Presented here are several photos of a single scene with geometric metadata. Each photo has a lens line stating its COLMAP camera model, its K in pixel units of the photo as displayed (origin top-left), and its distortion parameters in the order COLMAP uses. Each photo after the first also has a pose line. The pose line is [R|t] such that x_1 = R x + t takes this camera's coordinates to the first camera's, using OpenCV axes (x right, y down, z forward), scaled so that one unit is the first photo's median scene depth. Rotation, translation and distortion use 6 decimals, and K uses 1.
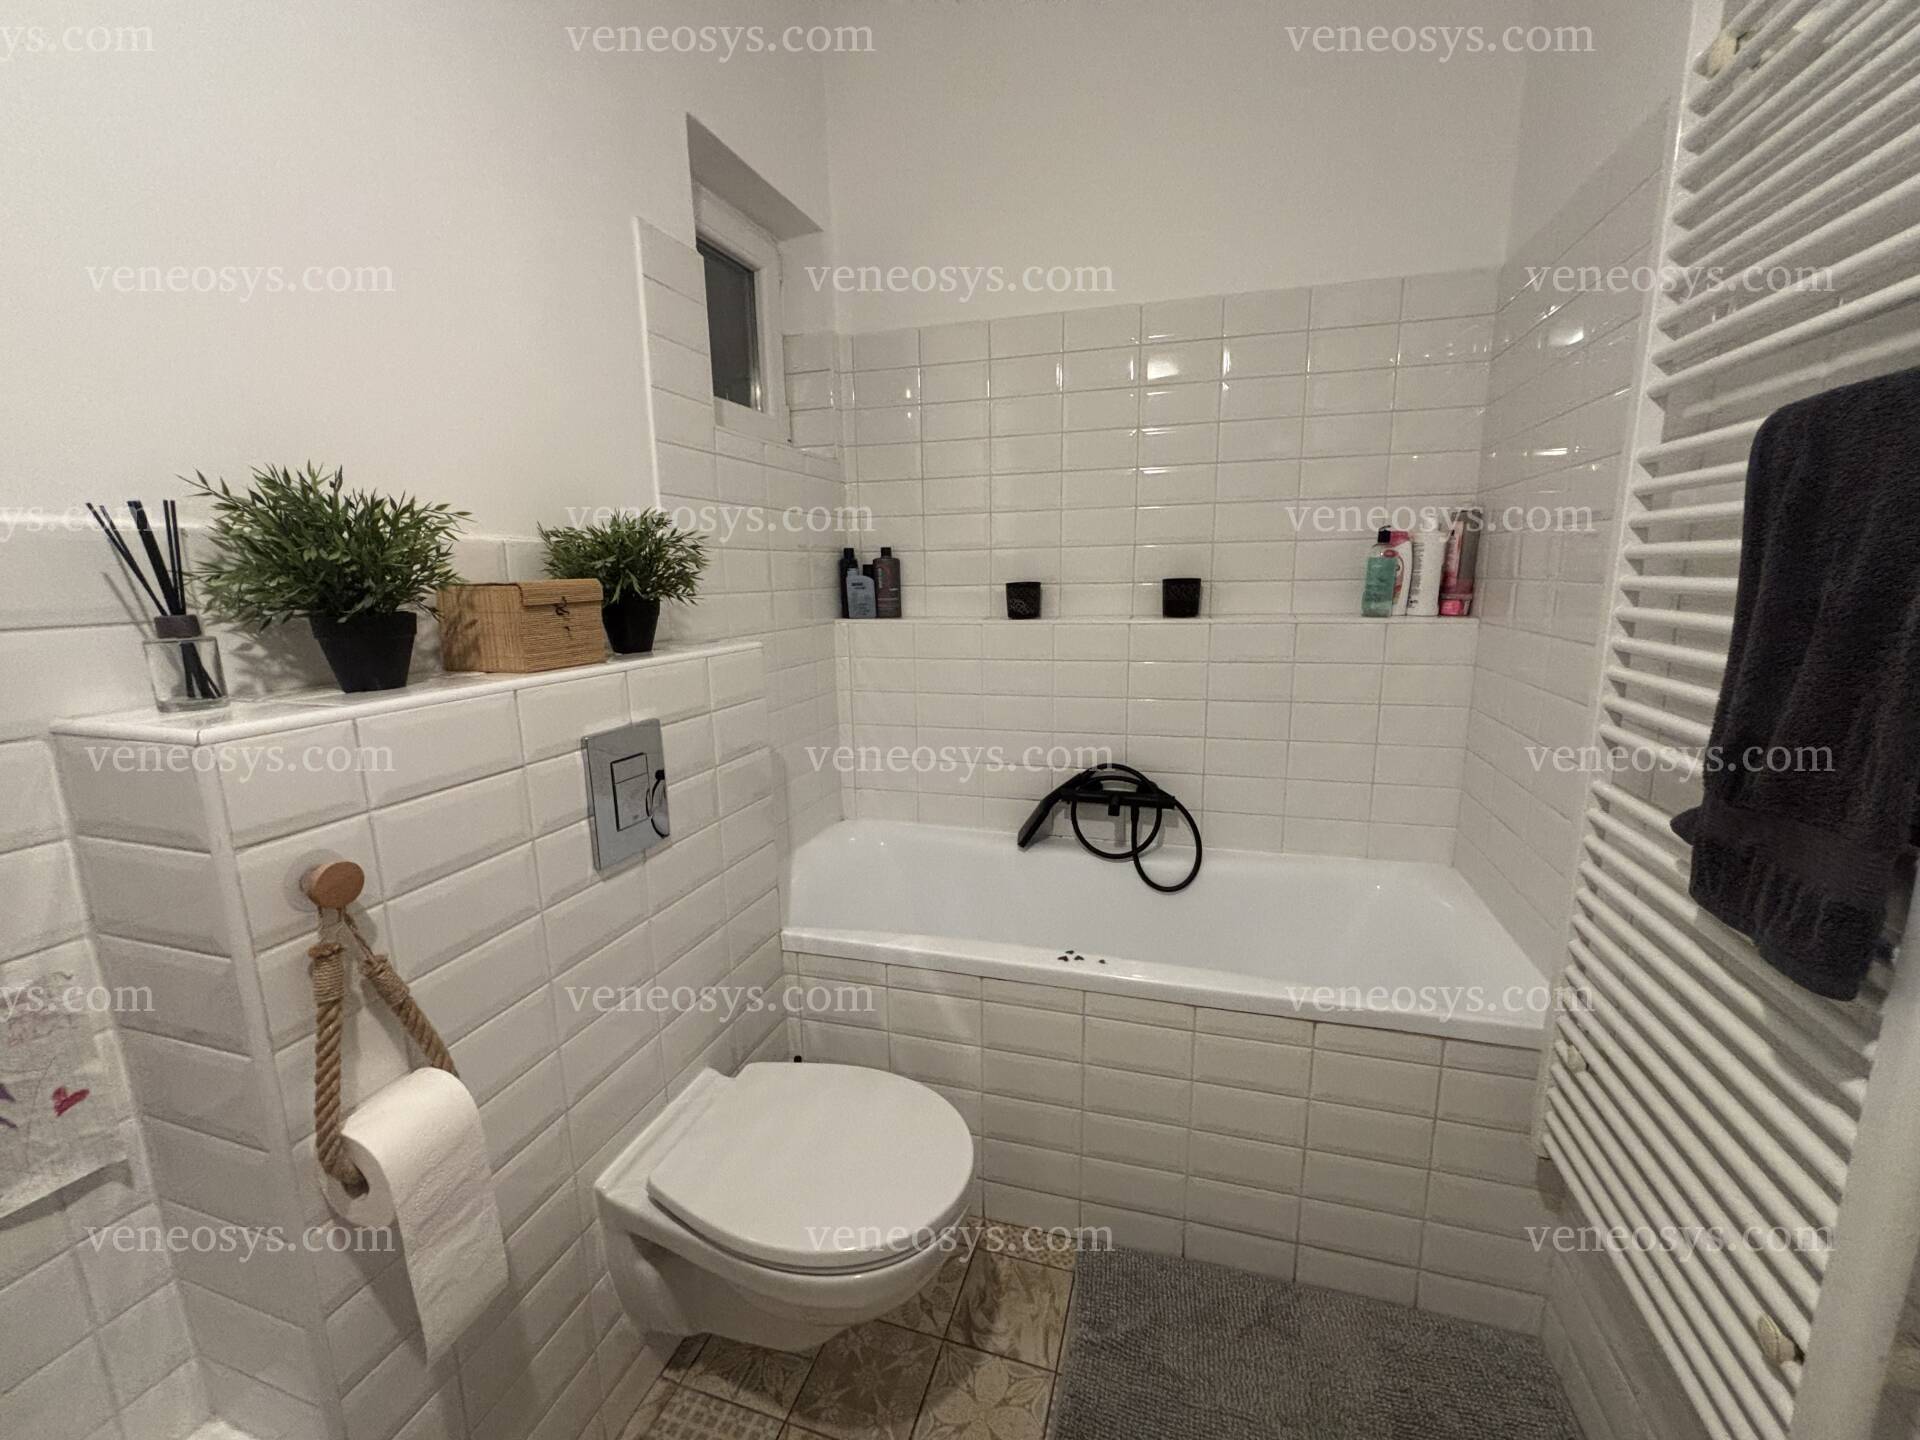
lens RADIAL K [[772.7, 0, 956.4], [0, 772.7, 718.3], [0, 0, 1]] dist [-0.002577, 0.000151]
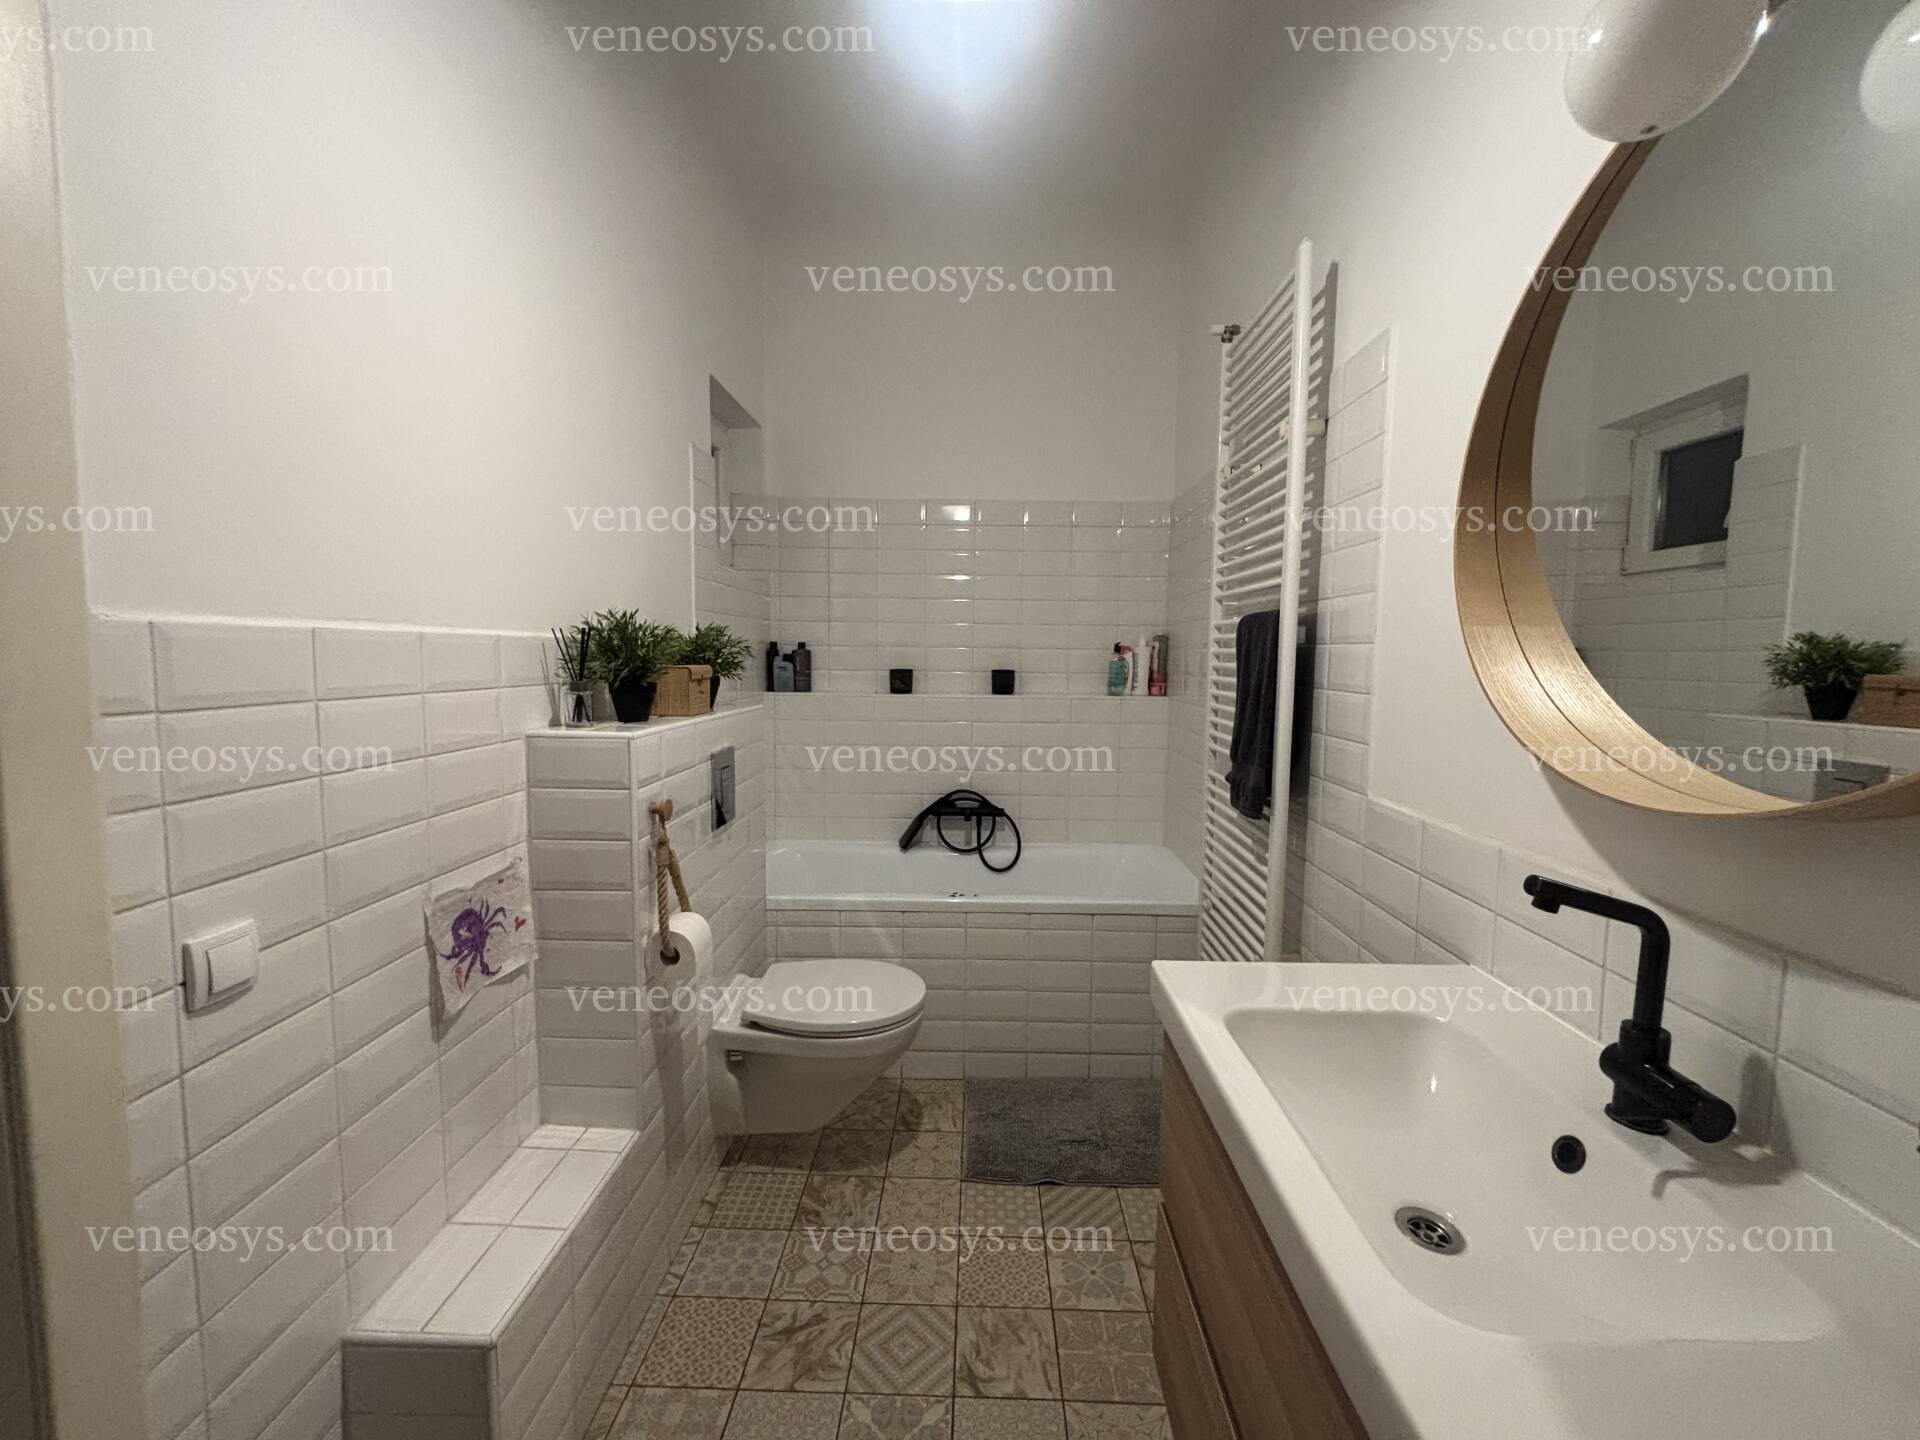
lens RADIAL K [[772.7, 0, 962.7], [0, 772.7, 716.7], [0, 0, 1]] dist [-0.002577, 0.000151]
pose [[0.958650, 0.007510, 0.284488, -0.254078], [0.022863, 0.994388, -0.103291, 0.080663], [-0.283667, 0.105524, 0.953099, -0.503201]]
